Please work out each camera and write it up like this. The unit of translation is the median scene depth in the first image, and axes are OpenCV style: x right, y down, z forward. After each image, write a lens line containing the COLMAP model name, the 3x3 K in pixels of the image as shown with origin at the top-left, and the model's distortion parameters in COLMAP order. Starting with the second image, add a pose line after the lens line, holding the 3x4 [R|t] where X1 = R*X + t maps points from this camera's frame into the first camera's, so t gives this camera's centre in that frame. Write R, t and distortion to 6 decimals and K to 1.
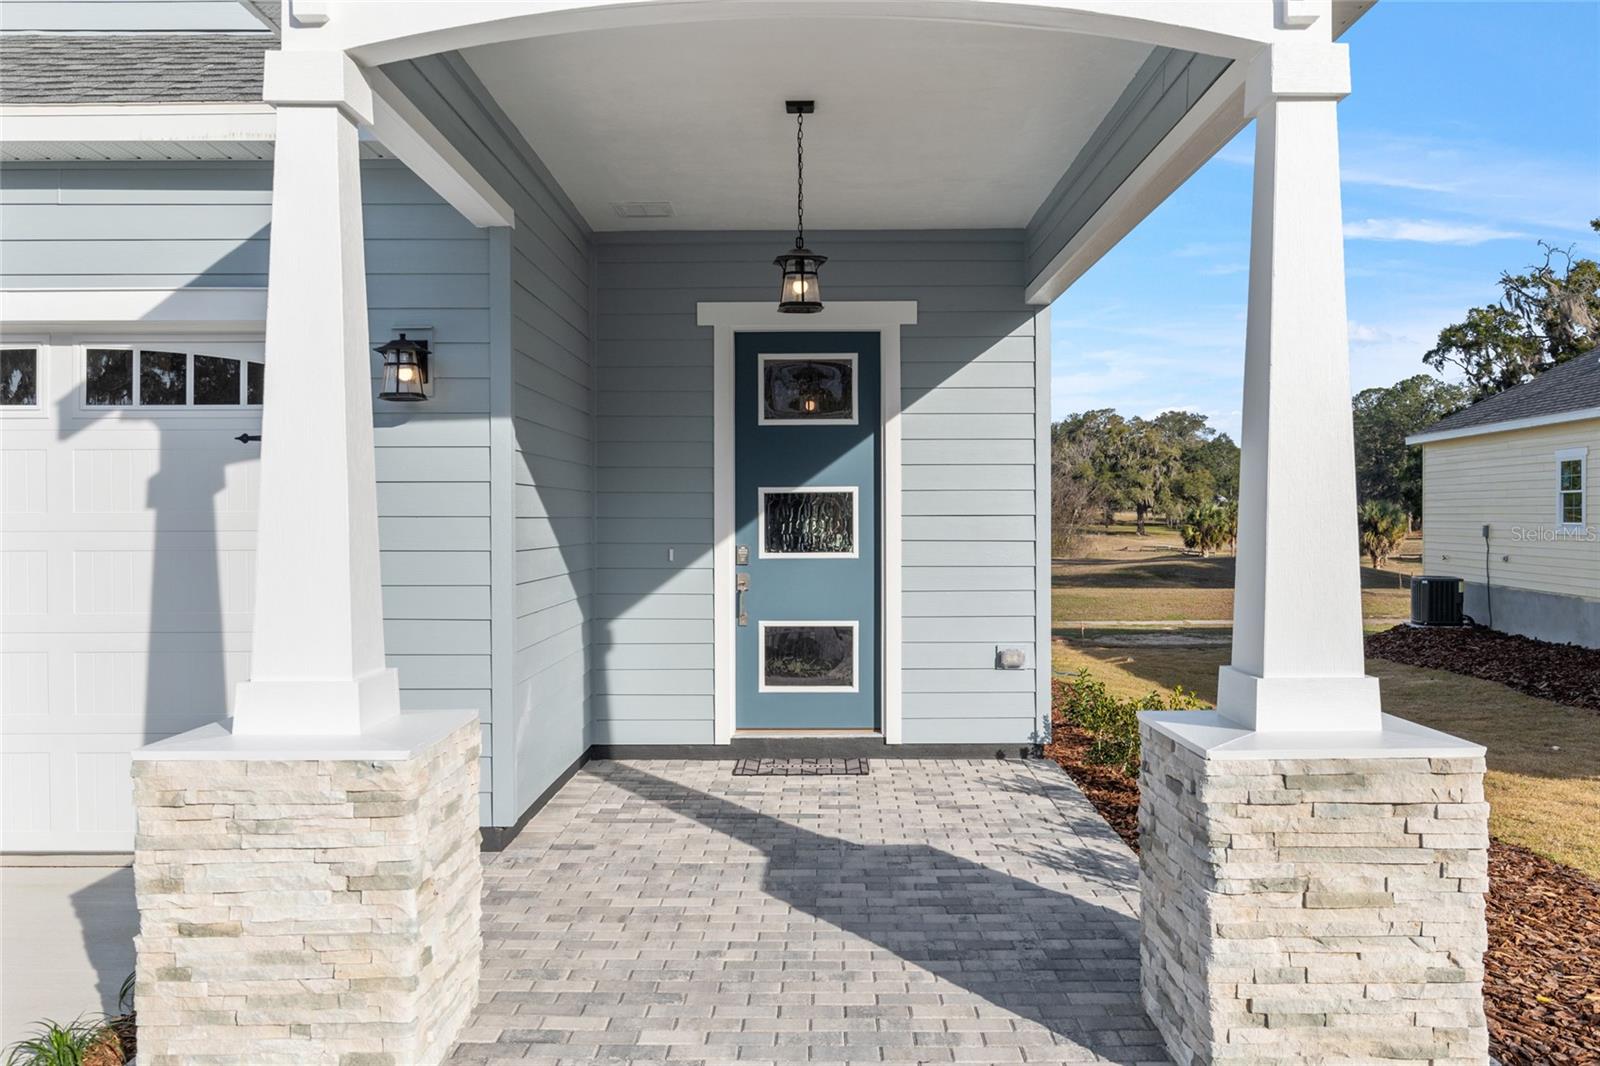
lens RADIAL K [[1368.8, 0, 800.0], [0, 1368.8, 533.0], [0, 0, 1]] dist [0.003970, 0.006670]
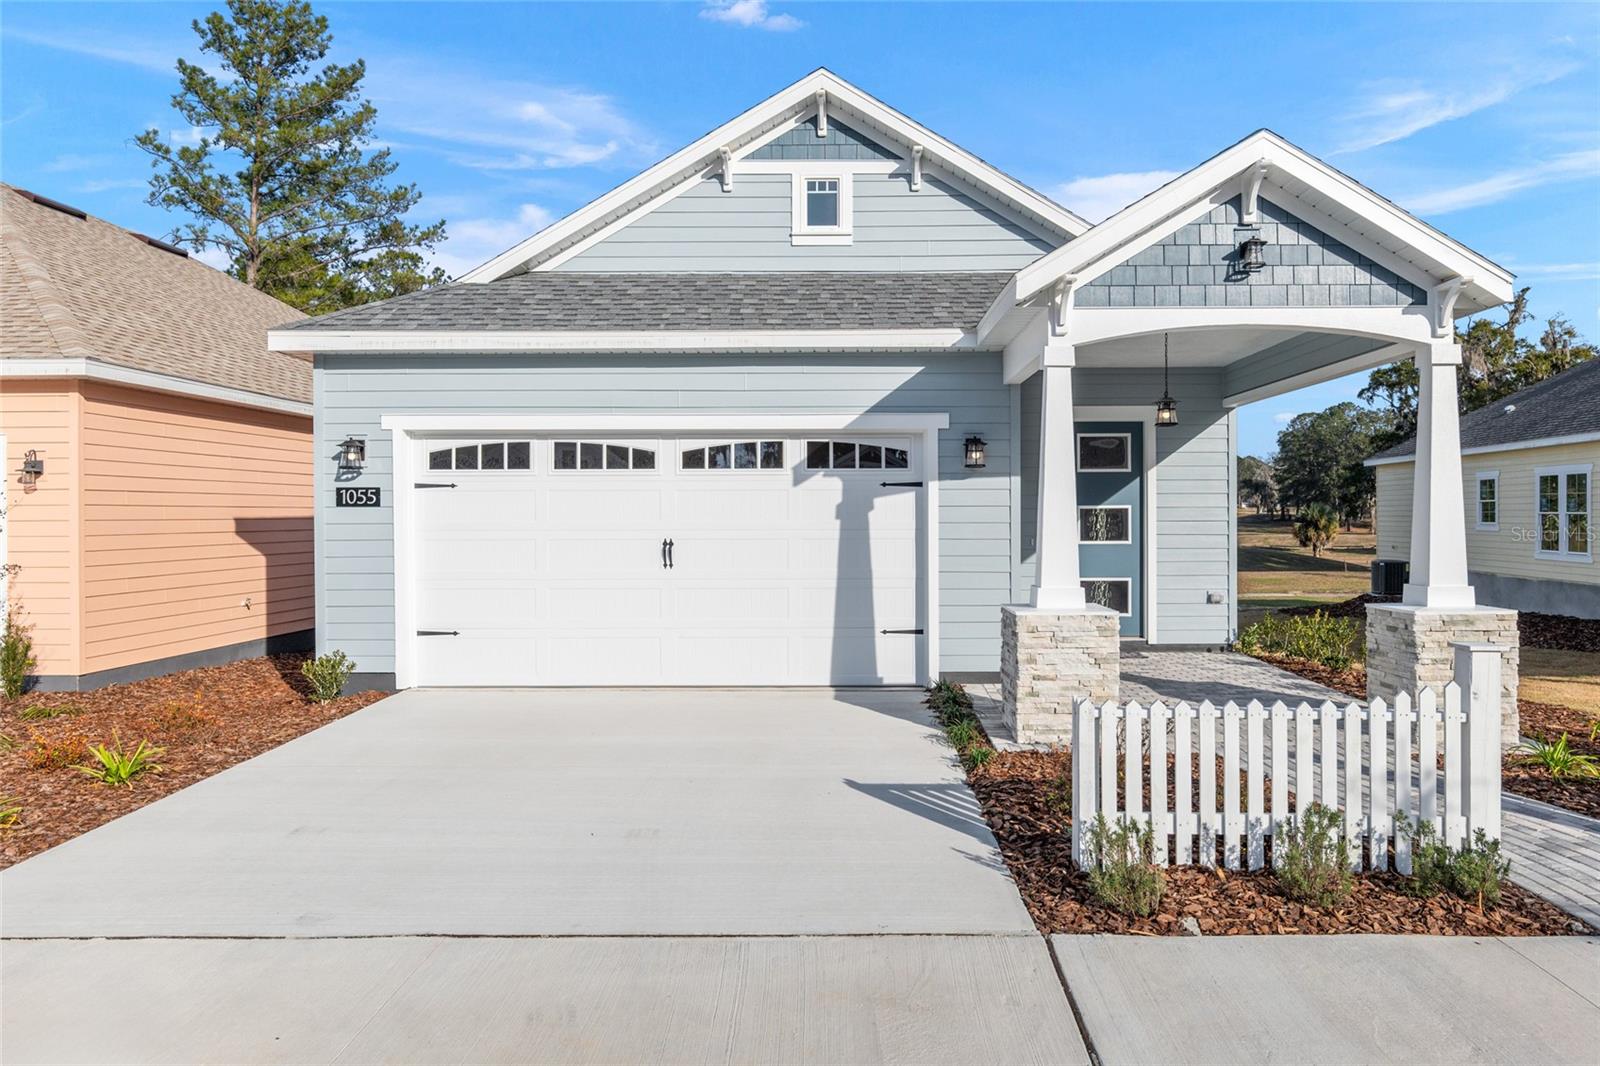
lens RADIAL K [[1153.3, 0, 800.0], [0, 1153.3, 533.0], [0, 0, 1]] dist [-0.007741, -0.001279]
pose [[0.999978, 0.000435, -0.006687, -0.396805], [-0.000408, 0.999992, 0.003994, -0.002606], [0.006688, -0.003991, 0.999970, -0.563900]]
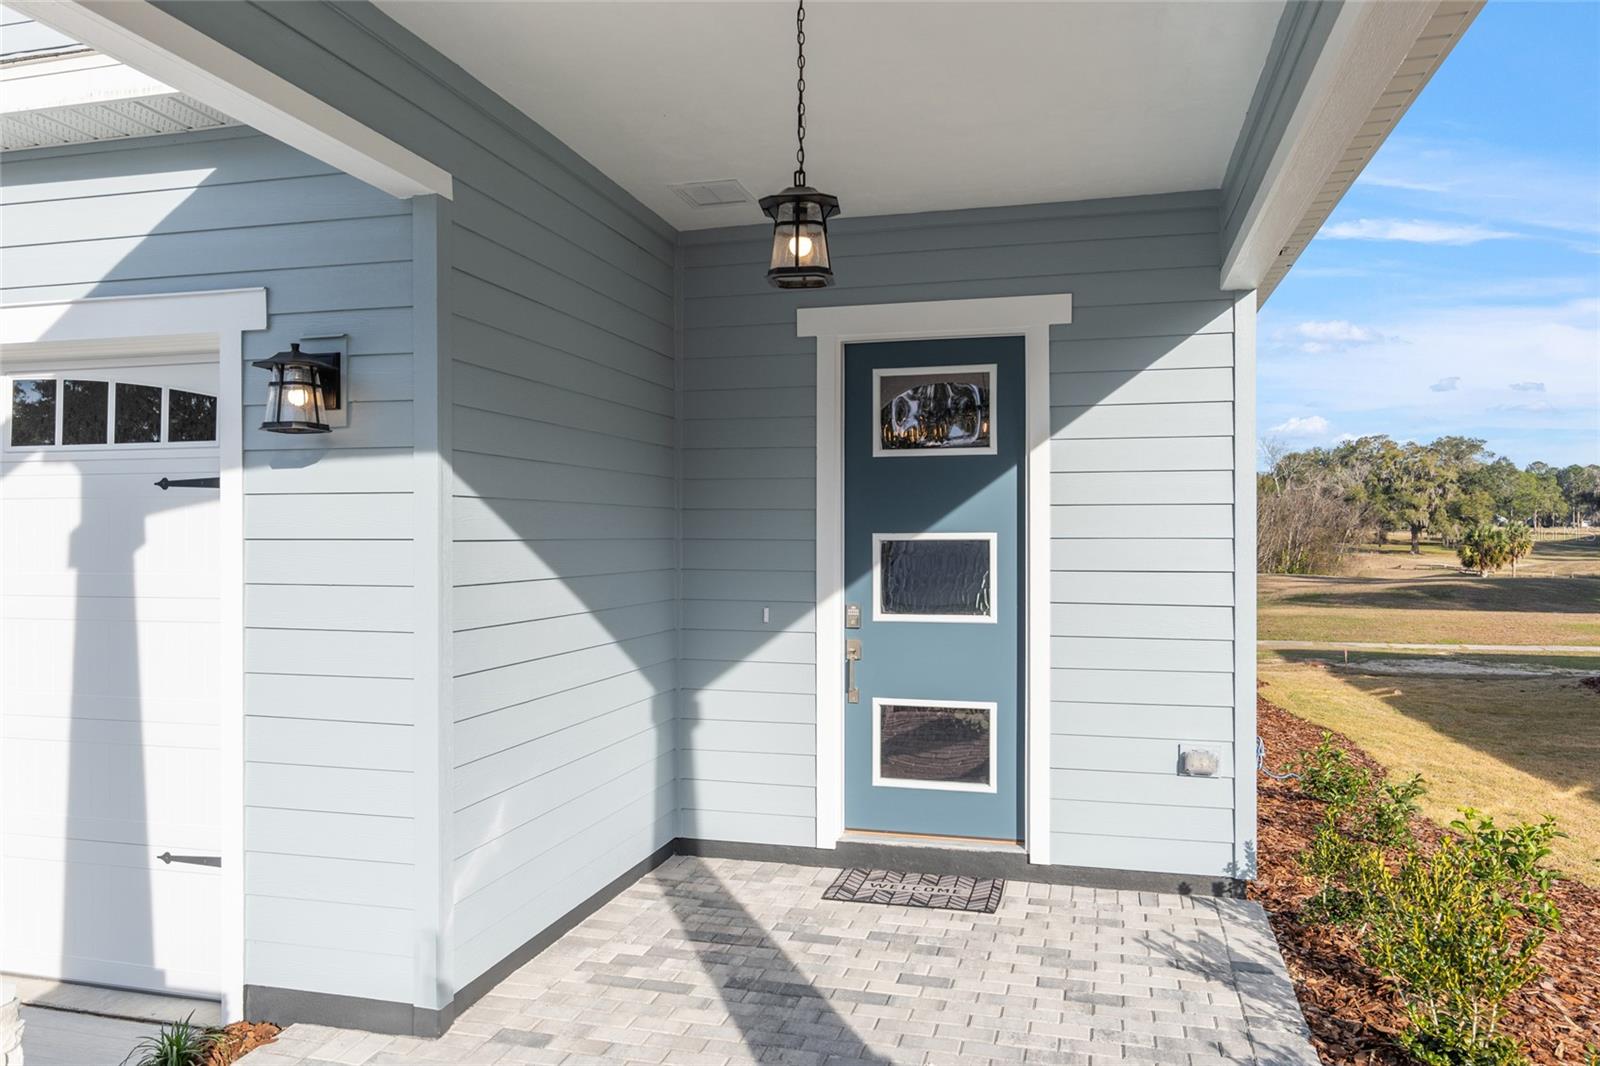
lens RADIAL K [[1134.8, 0, 796.5], [0, 1134.8, 538.5], [0, 0, 1]] dist [0.003406, 0.004014]
pose [[0.967449, 0.002695, -0.253053, 0.097056], [-0.004516, 0.999968, -0.006617, -0.025788], [0.253027, 0.007544, 0.967430, 0.338188]]
